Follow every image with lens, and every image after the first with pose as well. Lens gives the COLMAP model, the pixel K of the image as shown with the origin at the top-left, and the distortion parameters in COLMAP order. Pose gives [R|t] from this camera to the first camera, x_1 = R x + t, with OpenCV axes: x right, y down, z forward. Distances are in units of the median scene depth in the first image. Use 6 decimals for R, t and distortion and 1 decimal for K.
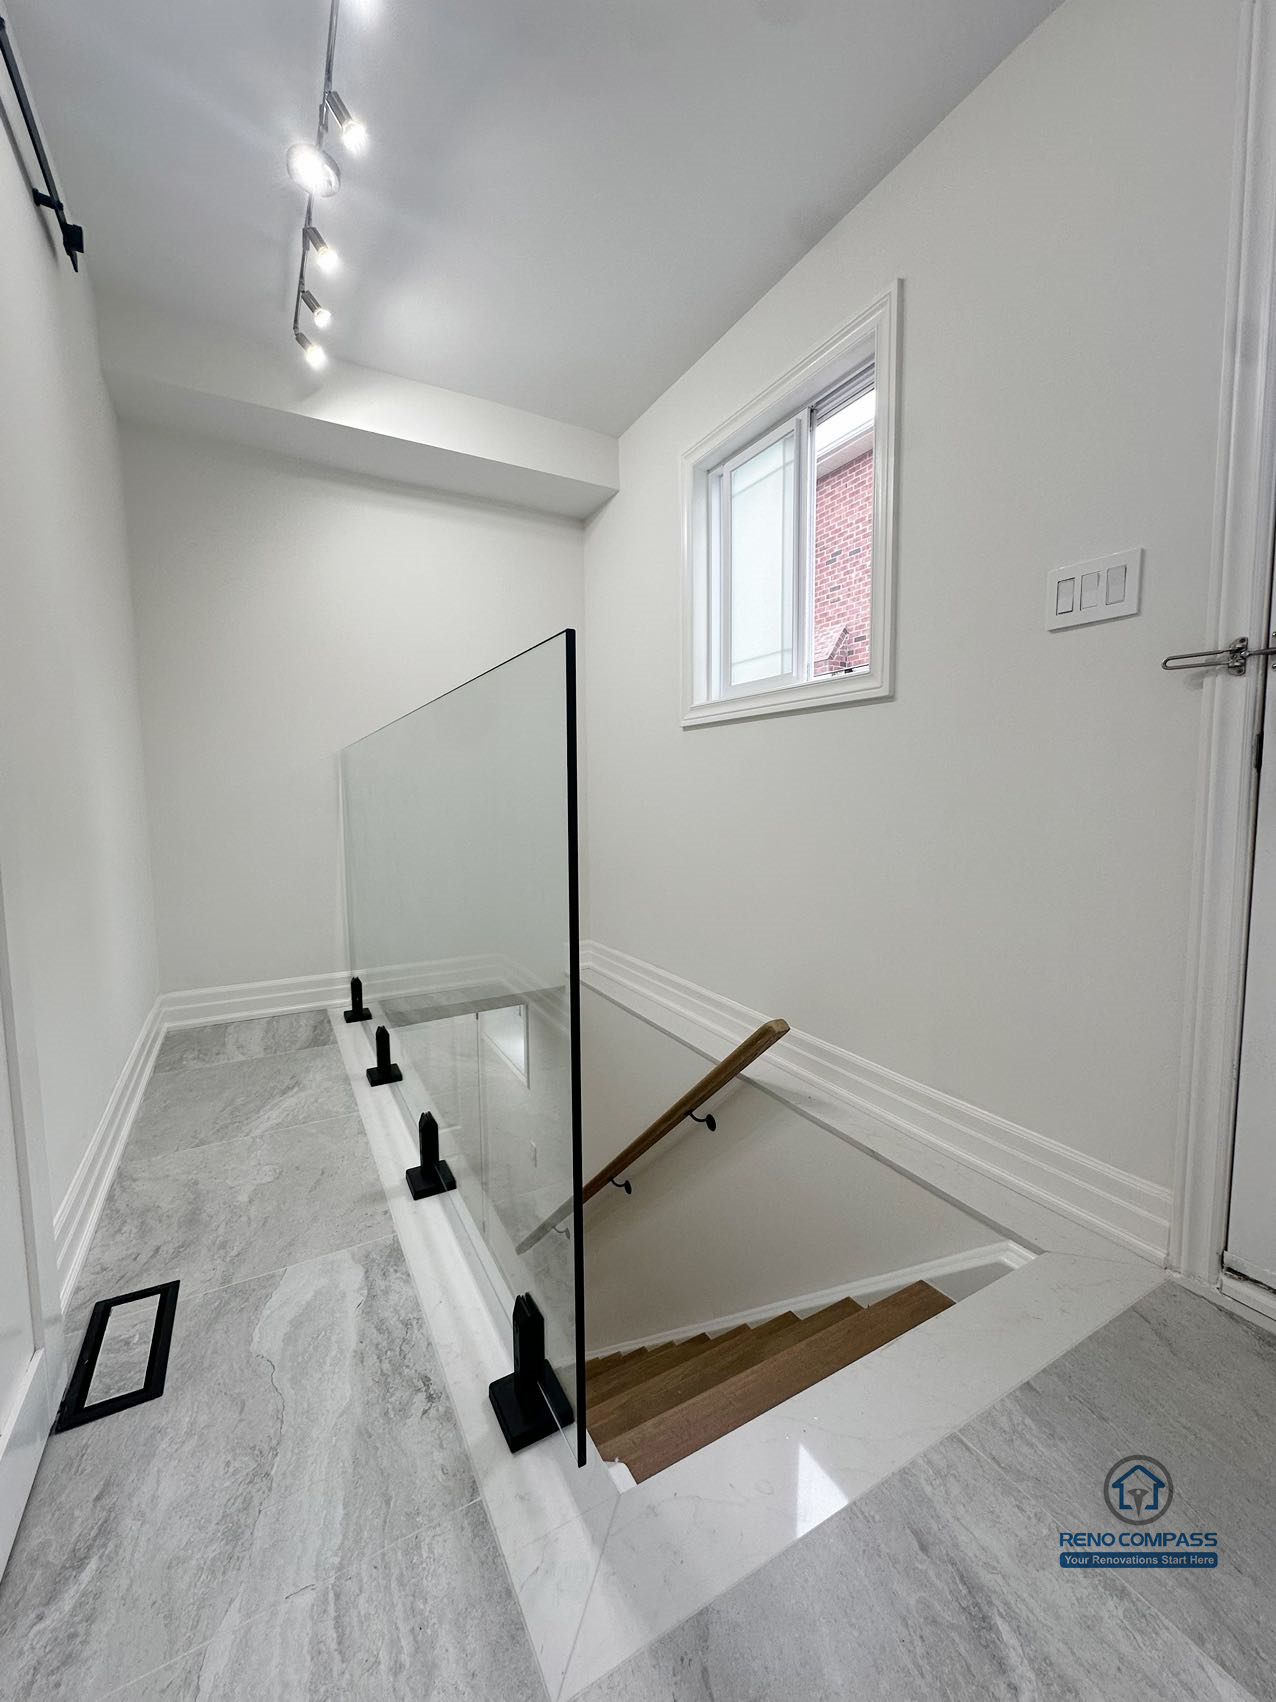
lens RADIAL K [[675.0, 0, 632.0], [0, 675.0, 849.6], [0, 0, 1]] dist [-0.005136, 0.000887]
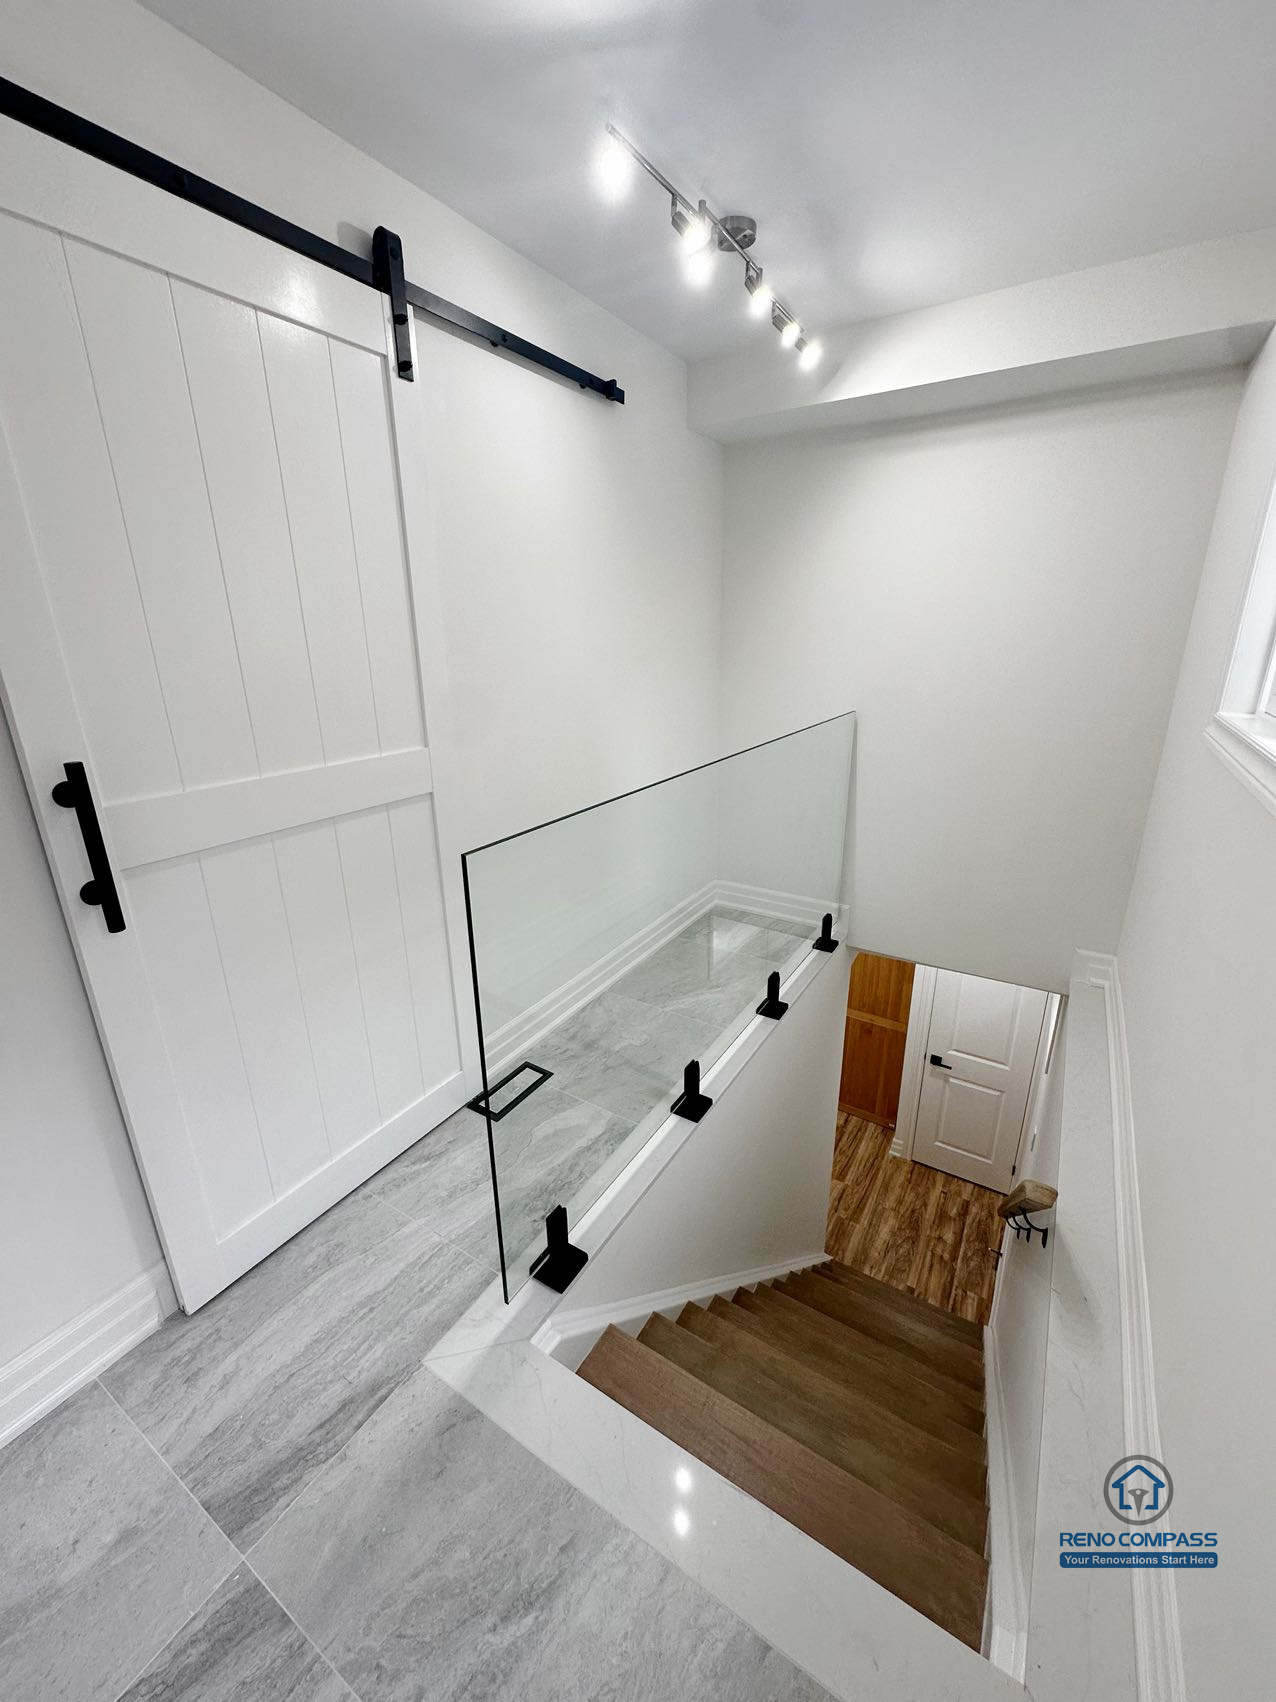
lens RADIAL K [[675.0, 0, 633.0], [0, 675.0, 845.9], [0, 0, 1]] dist [-0.005136, 0.000887]
pose [[0.480980, 0.261548, -0.836810, 0.847957], [-0.065850, 0.962547, 0.262998, -0.475576], [0.874255, -0.071393, 0.480188, 0.377160]]
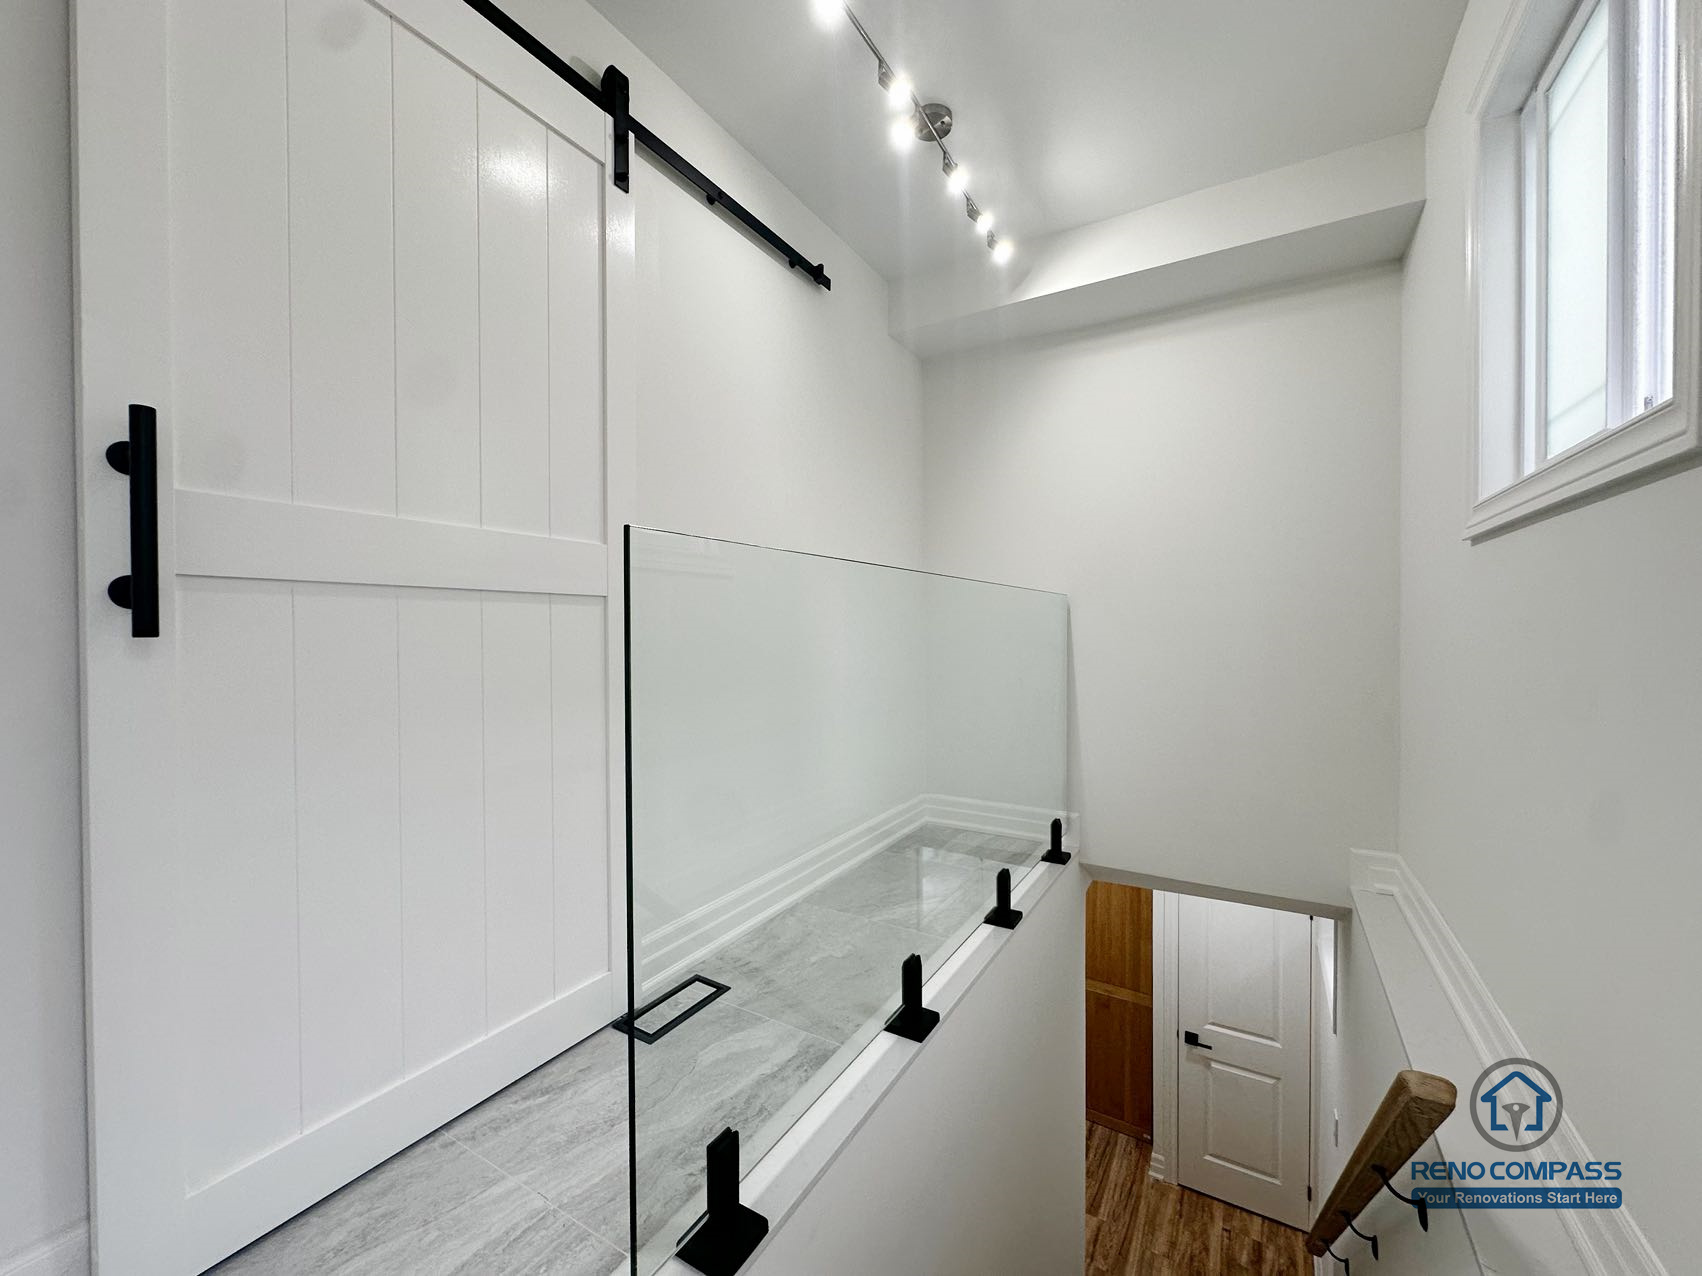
lens RADIAL K [[675.0, 0, 847.4], [0, 675.0, 631.0], [0, 0, 1]] dist [-0.005136, 0.000887]
pose [[0.503339, 0.010329, -0.864027, 0.695978], [-0.075195, 0.996659, -0.031891, -0.078546], [0.860811, 0.081023, 0.502434, 0.471120]]
